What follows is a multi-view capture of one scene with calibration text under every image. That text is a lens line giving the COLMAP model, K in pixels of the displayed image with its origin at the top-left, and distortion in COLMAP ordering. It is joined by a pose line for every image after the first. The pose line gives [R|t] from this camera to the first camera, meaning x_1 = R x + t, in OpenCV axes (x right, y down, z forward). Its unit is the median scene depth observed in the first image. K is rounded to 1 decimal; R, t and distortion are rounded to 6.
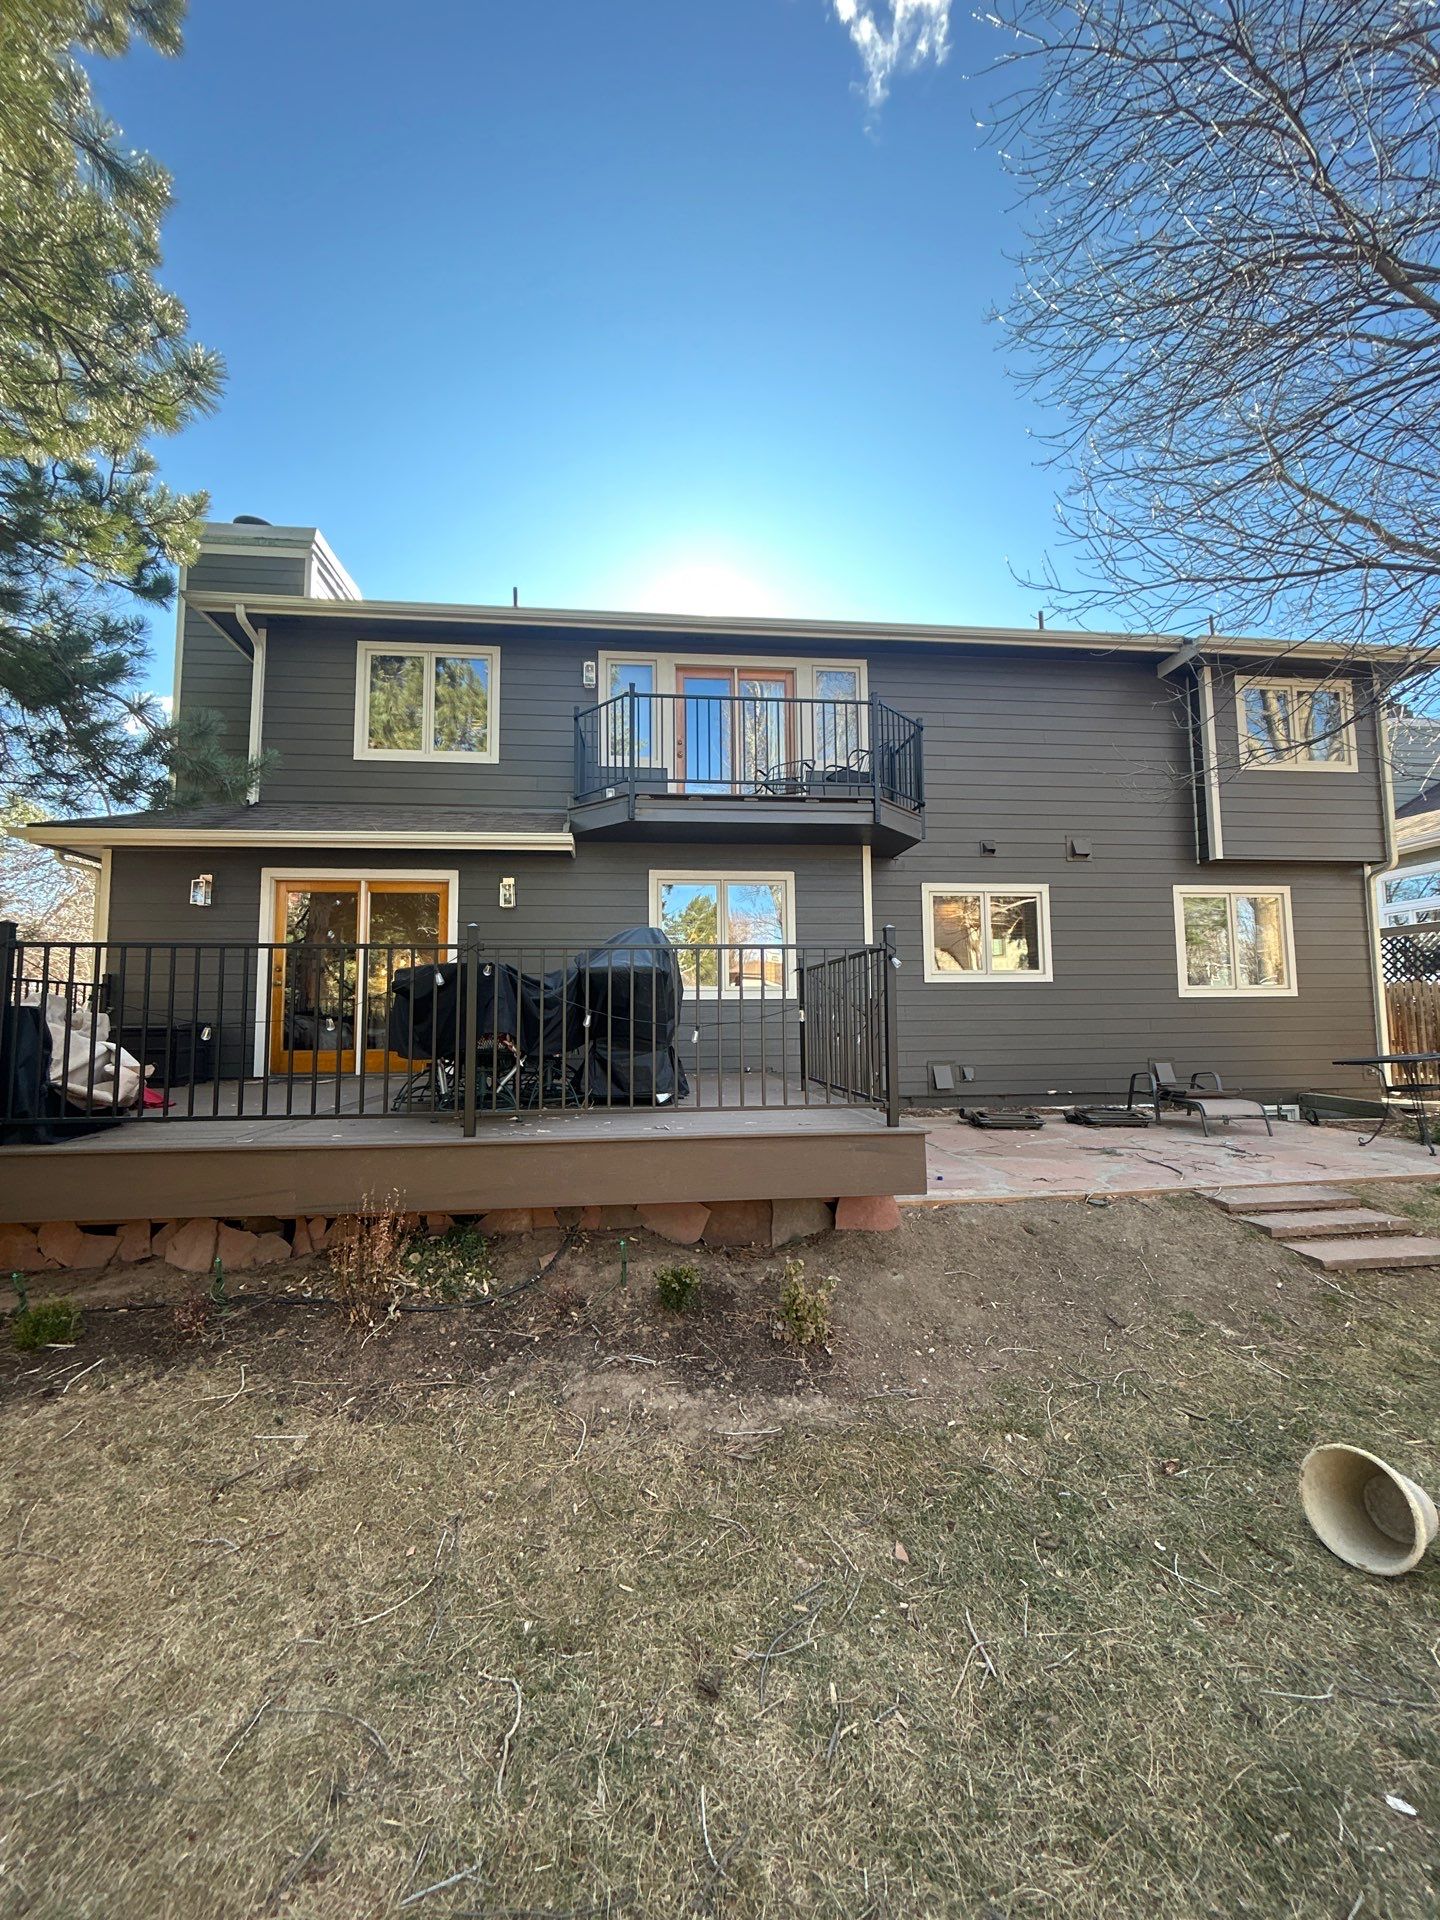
lens RADIAL K [[774.9, 0, 725.5], [0, 774.9, 961.0], [0, 0, 1]] dist [-0.003898, 0.002845]
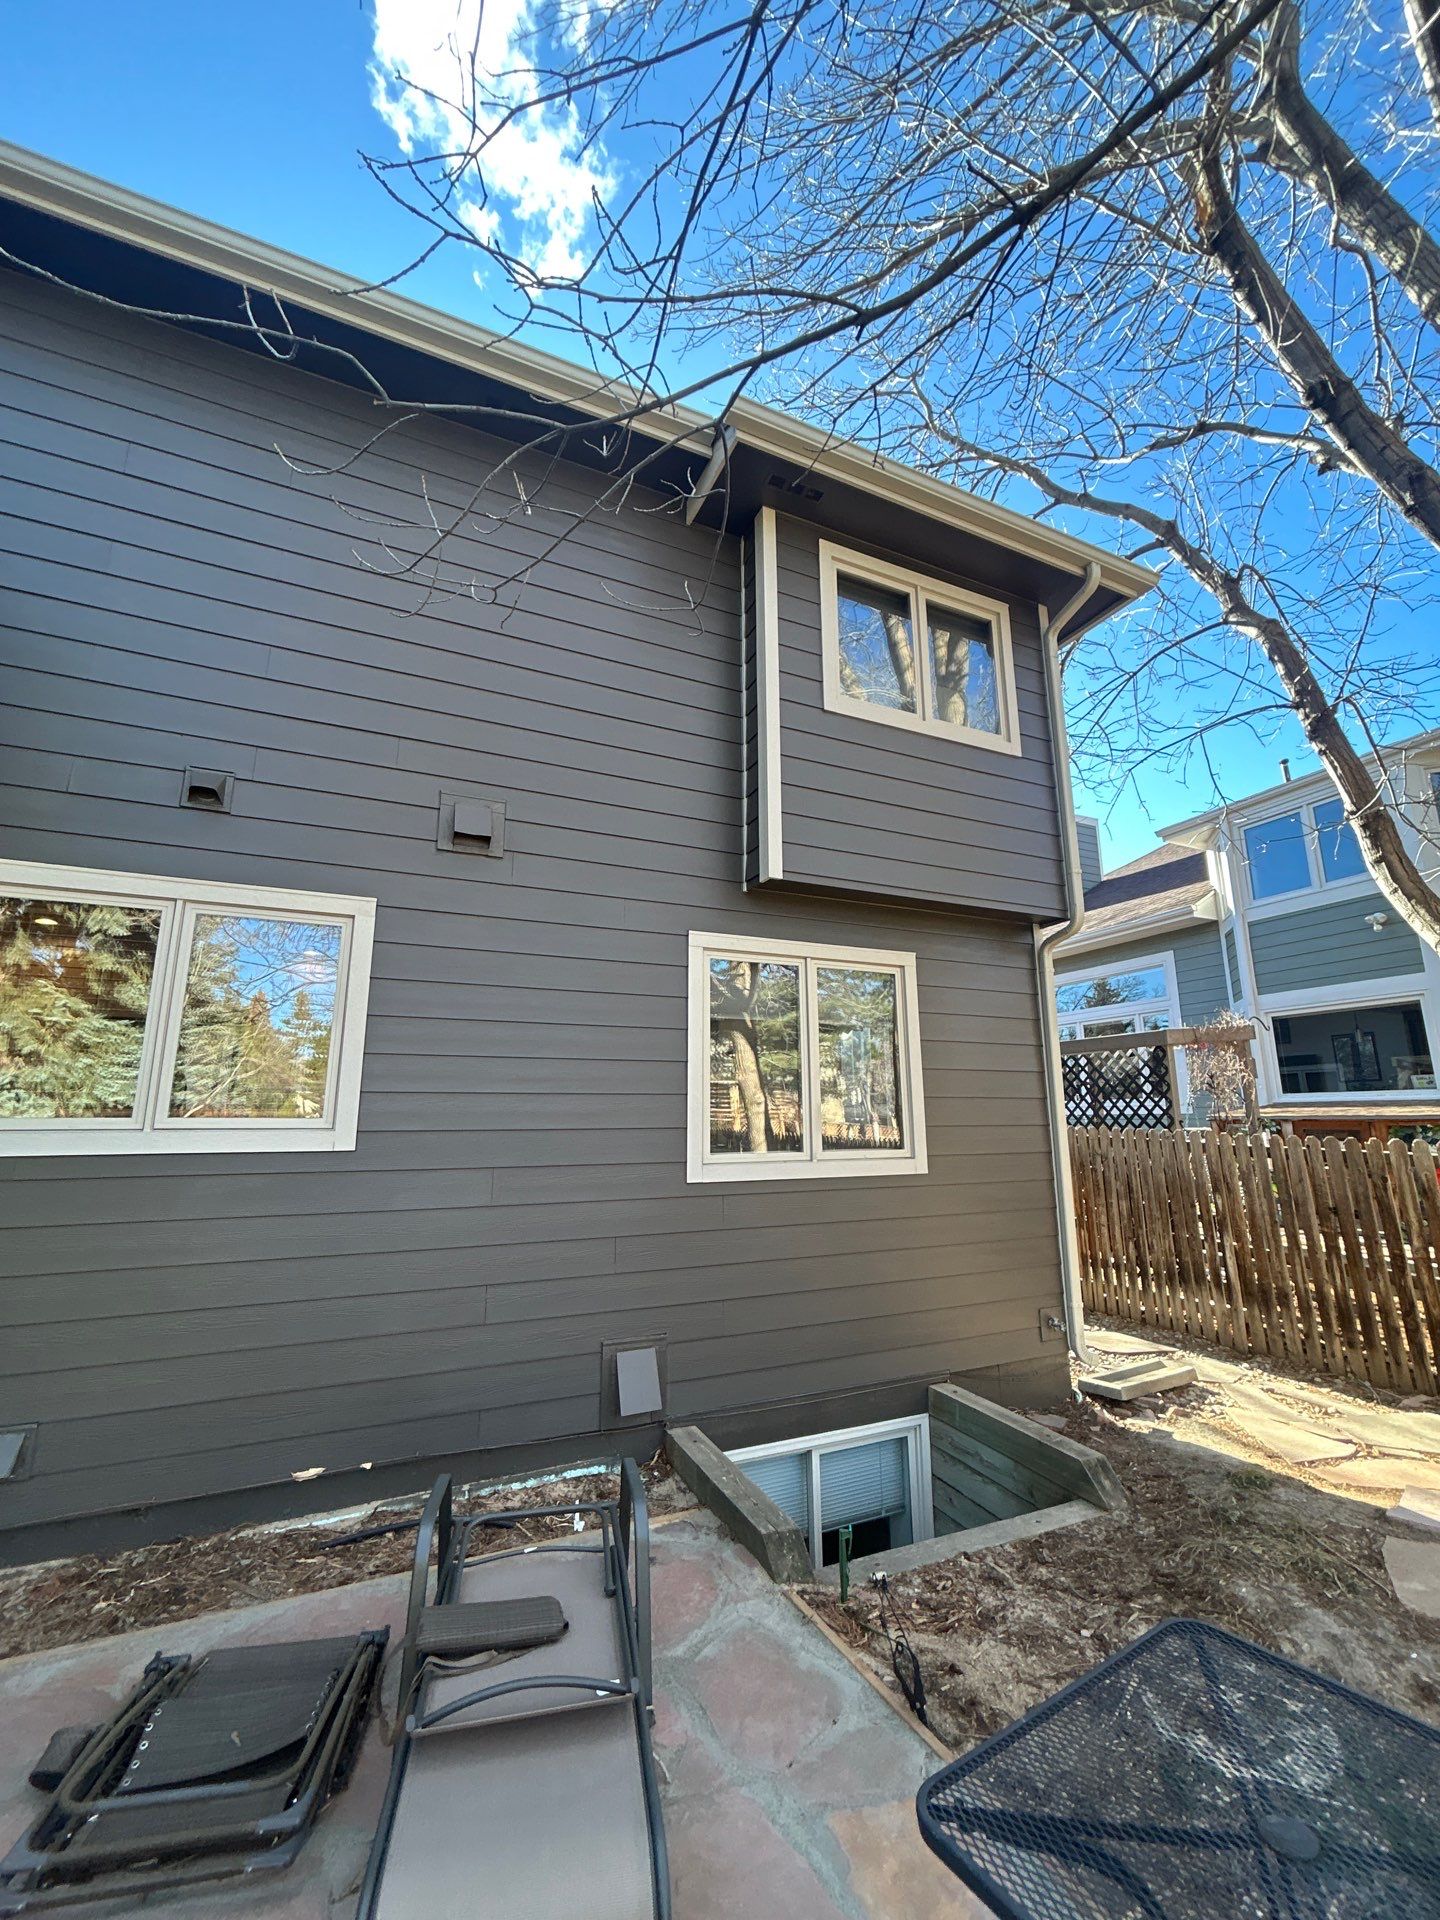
lens RADIAL K [[774.9, 0, 725.5], [0, 774.9, 961.0], [0, 0, 1]] dist [-0.003898, 0.002845]
pose [[0.949756, 0.070079, 0.305044, 1.142056], [-0.032567, 0.991448, -0.126373, -0.055772], [-0.311291, 0.110089, 0.943916, 1.395303]]
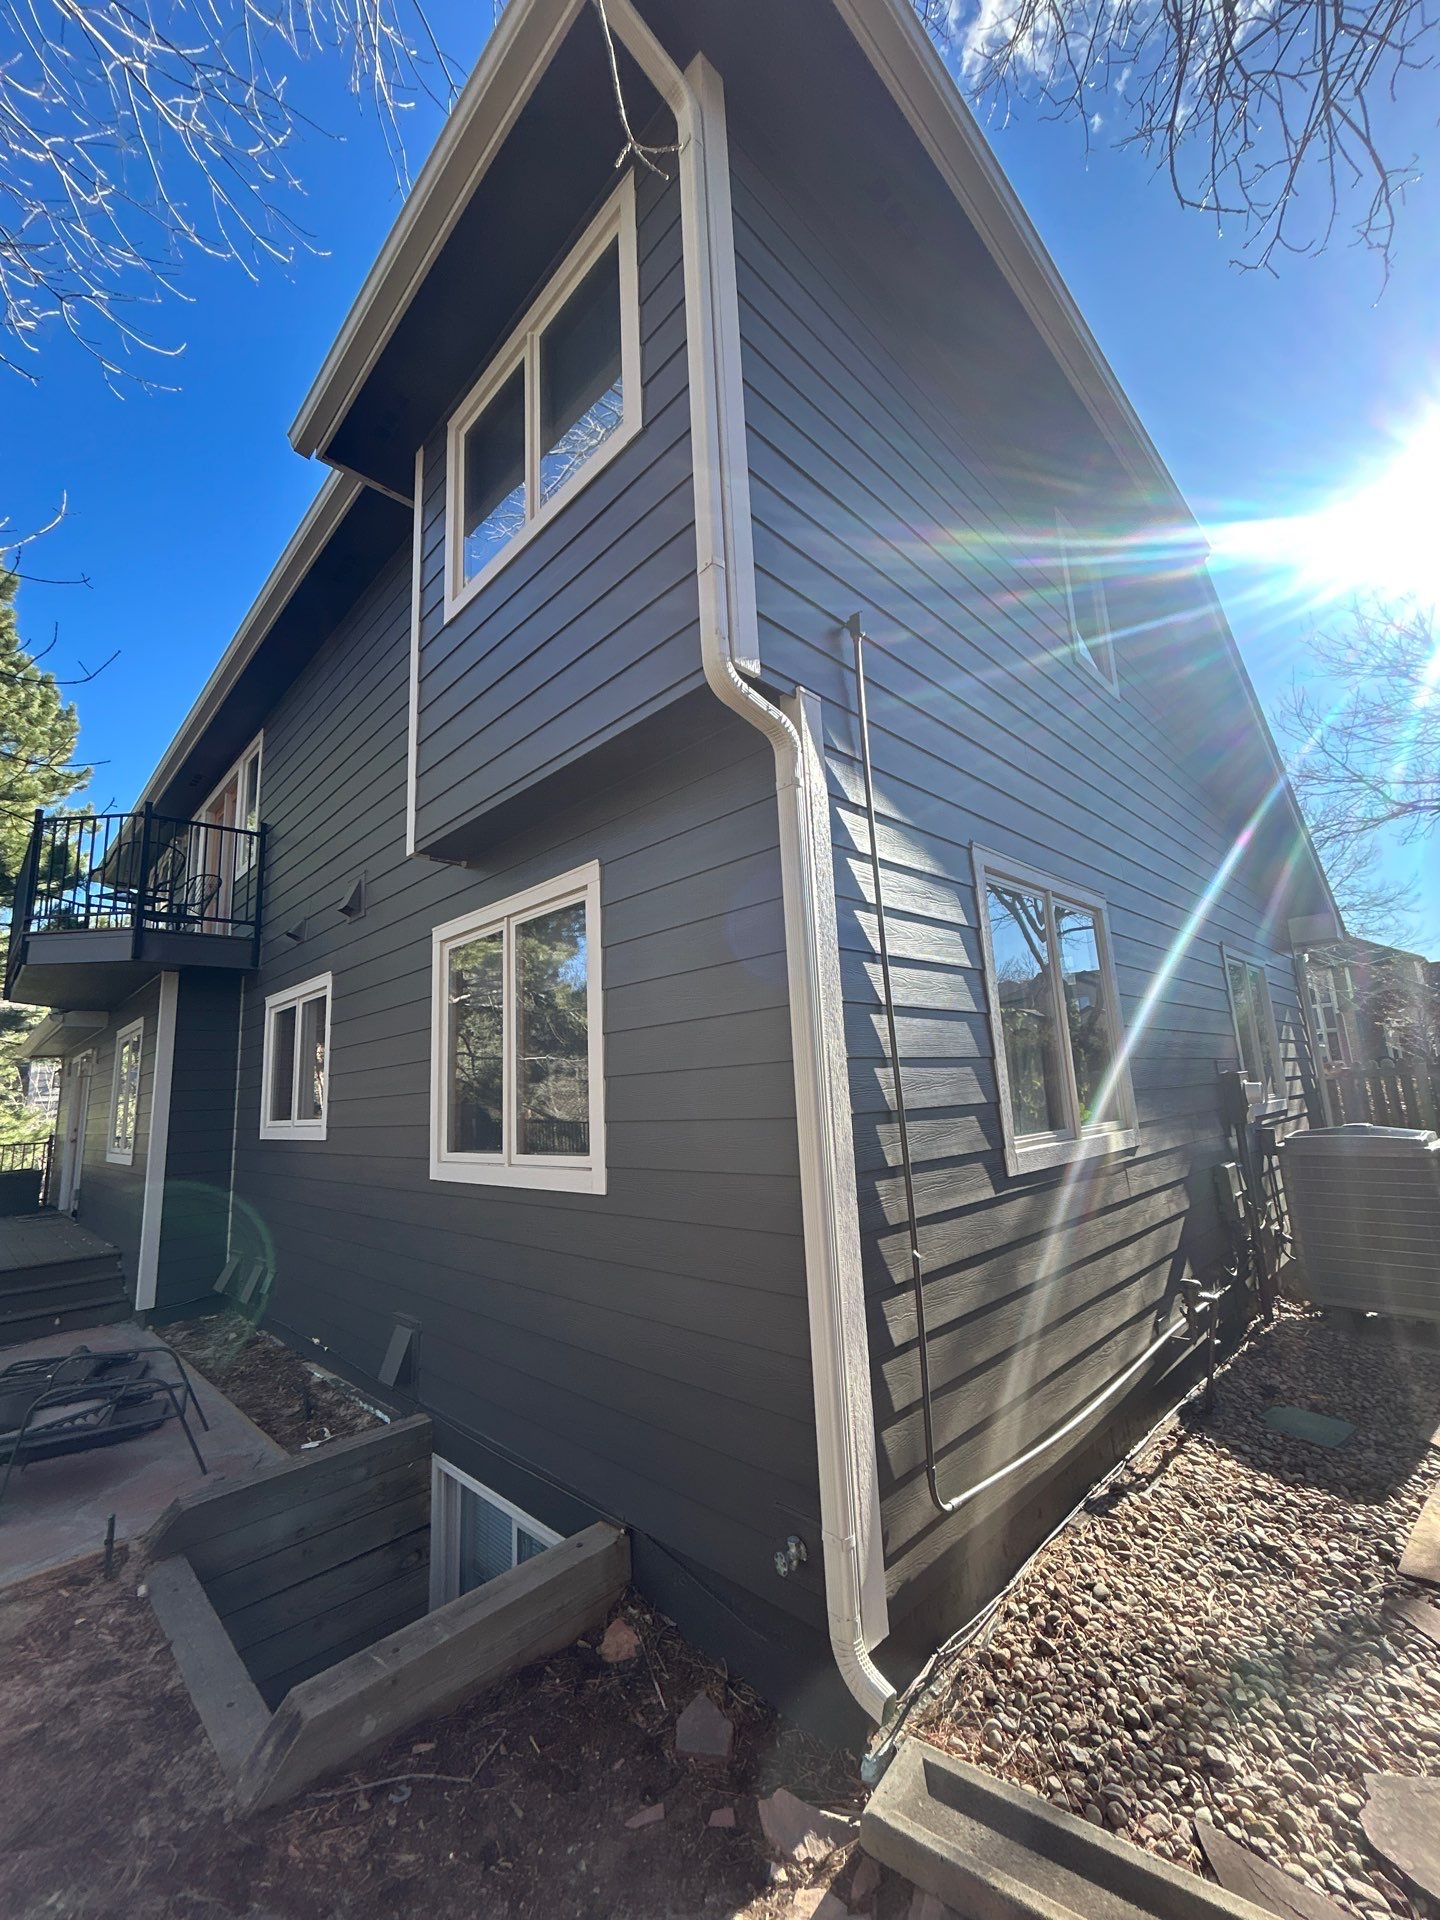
lens RADIAL K [[774.9, 0, 725.5], [0, 774.9, 961.0], [0, 0, 1]] dist [-0.003898, 0.002845]
pose [[0.623614, -0.155790, -0.766052, 2.527651], [0.105414, 0.987749, -0.115062, -0.020708], [0.774593, -0.008998, 0.632396, 2.068431]]
